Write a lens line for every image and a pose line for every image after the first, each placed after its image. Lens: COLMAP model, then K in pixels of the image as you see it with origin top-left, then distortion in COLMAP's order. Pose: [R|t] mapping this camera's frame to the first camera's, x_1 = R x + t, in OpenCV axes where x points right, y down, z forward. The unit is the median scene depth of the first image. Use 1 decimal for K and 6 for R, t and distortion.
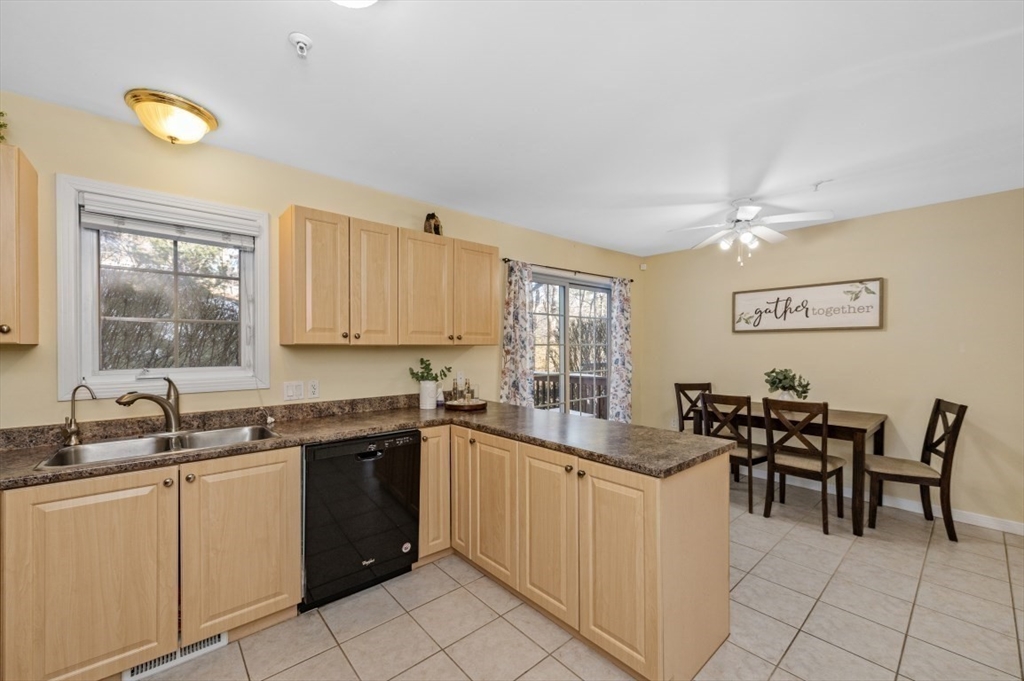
lens RADIAL K [[405.9, 0, 513.4], [0, 405.9, 350.3], [0, 0, 1]] dist [0.009607, -0.002378]
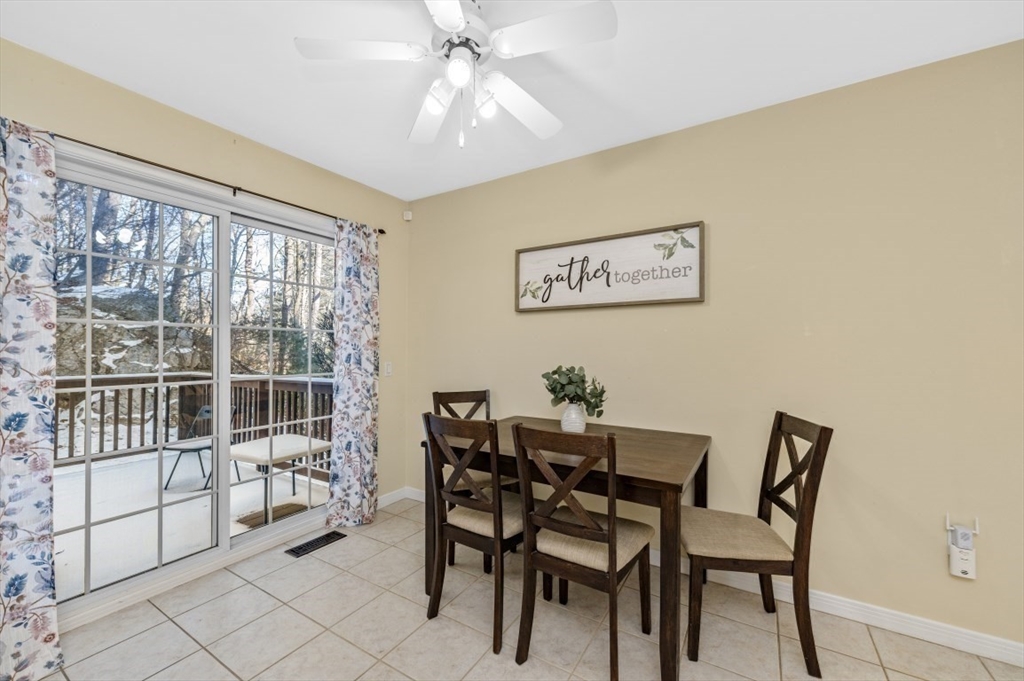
lens RADIAL K [[405.9, 0, 511.3], [0, 405.9, 348.1], [0, 0, 1]] dist [0.009607, -0.002378]
pose [[0.955019, 0.001644, 0.296541, 0.460056], [0.001972, 0.999927, -0.011894, 0.029207], [-0.296539, 0.011944, 0.954946, 0.518830]]
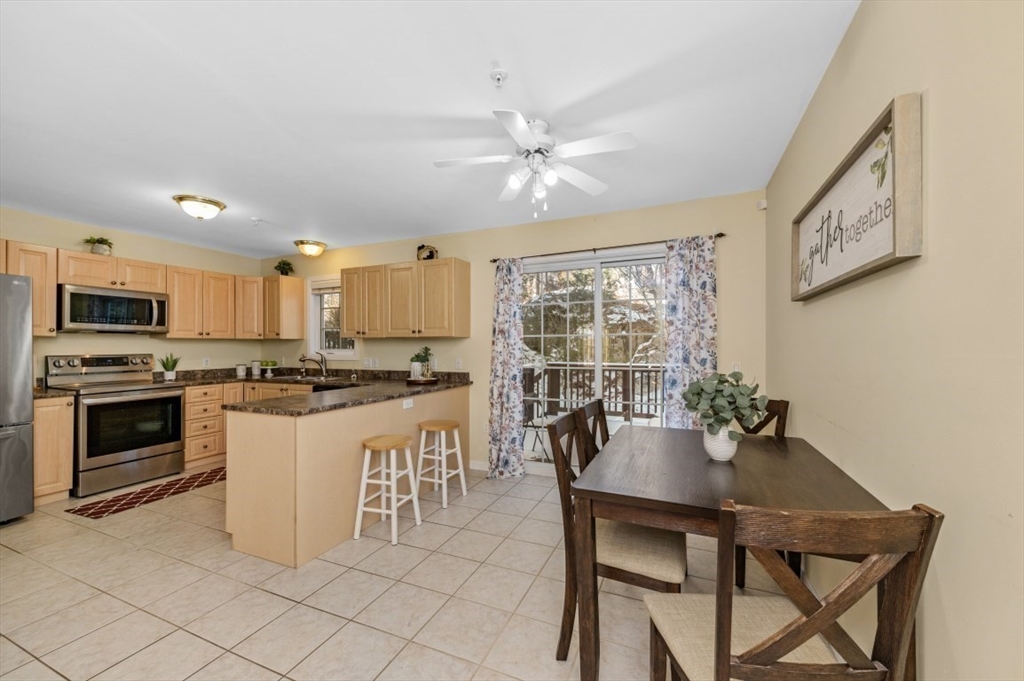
lens RADIAL K [[405.9, 0, 511.0], [0, 405.9, 346.6], [0, 0, 1]] dist [0.009607, -0.002378]
pose [[0.417935, 0.000242, -0.908477, 1.157381], [-0.007410, 0.999968, -0.003143, 0.020141], [0.908447, 0.008046, 0.417924, 0.650537]]
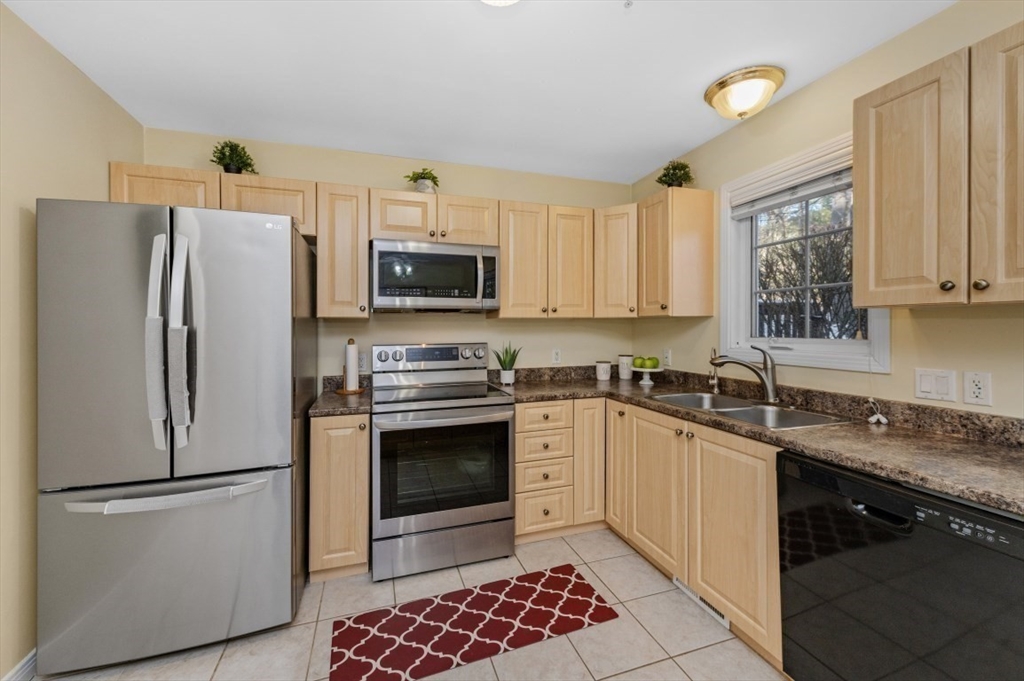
lens RADIAL K [[405.9, 0, 504.8], [0, 405.9, 329.7], [0, 0, 1]] dist [0.009607, -0.002378]
pose [[-0.398434, 0.005709, -0.917179, 0.215700], [-0.004988, 0.999952, 0.008391, 0.012571], [0.917183, 0.007918, -0.398387, 0.522542]]
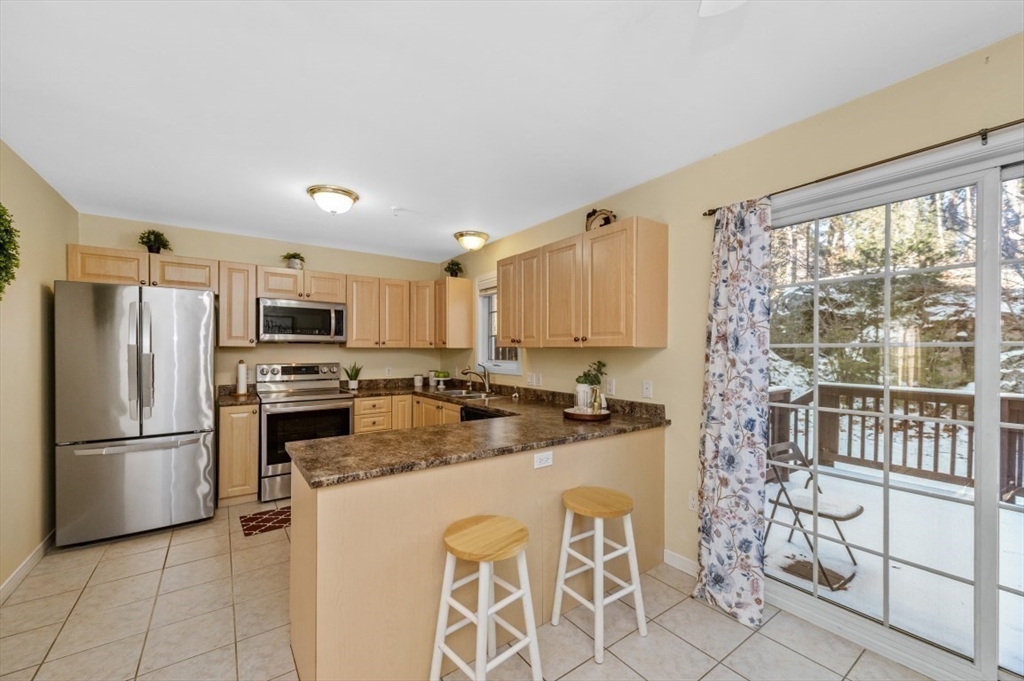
lens RADIAL K [[405.9, 0, 509.8], [0, 405.9, 355.1], [0, 0, 1]] dist [0.009607, -0.002378]
pose [[-0.105112, 0.010718, -0.994403, 0.735842], [-0.014854, 0.999813, 0.012347, -0.003936], [0.994349, 0.016069, -0.104933, 0.857911]]
